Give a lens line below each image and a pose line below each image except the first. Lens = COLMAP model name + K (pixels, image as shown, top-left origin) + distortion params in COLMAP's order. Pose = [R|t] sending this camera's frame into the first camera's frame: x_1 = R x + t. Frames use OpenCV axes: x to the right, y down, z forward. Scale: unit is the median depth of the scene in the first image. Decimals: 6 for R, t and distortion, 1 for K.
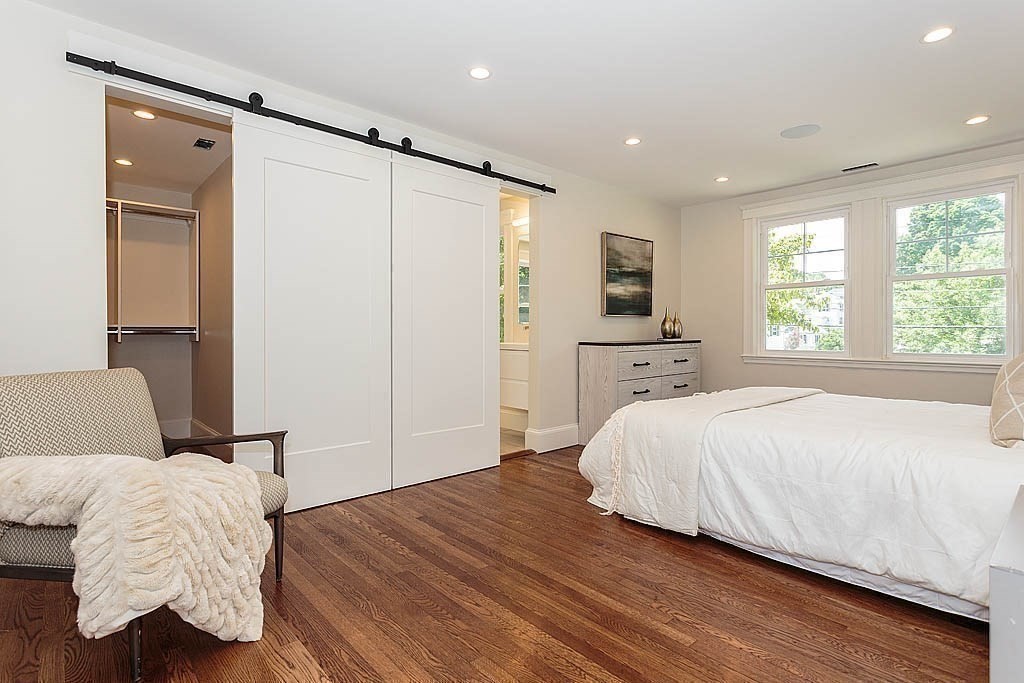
lens RADIAL K [[504.8, 0, 511.0], [0, 504.8, 334.4], [0, 0, 1]] dist [0.011954, -0.000611]
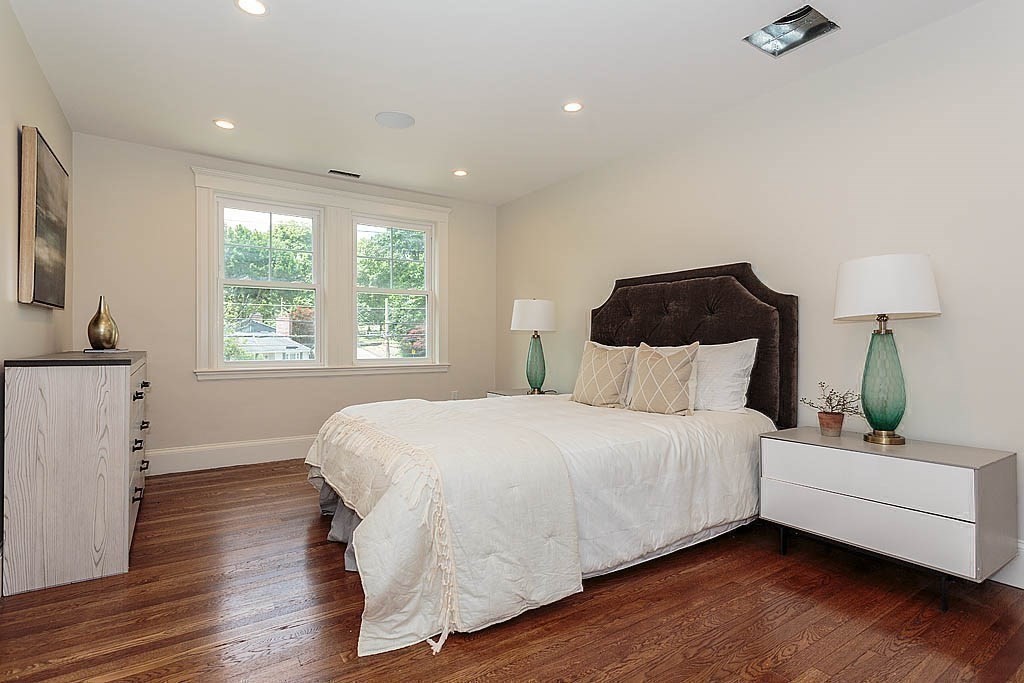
lens RADIAL K [[504.8, 0, 512.8], [0, 504.8, 338.4], [0, 0, 1]] dist [0.011954, -0.000611]
pose [[0.151232, 0.003902, 0.988491, -0.244493], [0.003526, 0.999984, -0.004486, -0.000678], [-0.988492, 0.004163, 0.151216, 0.529094]]
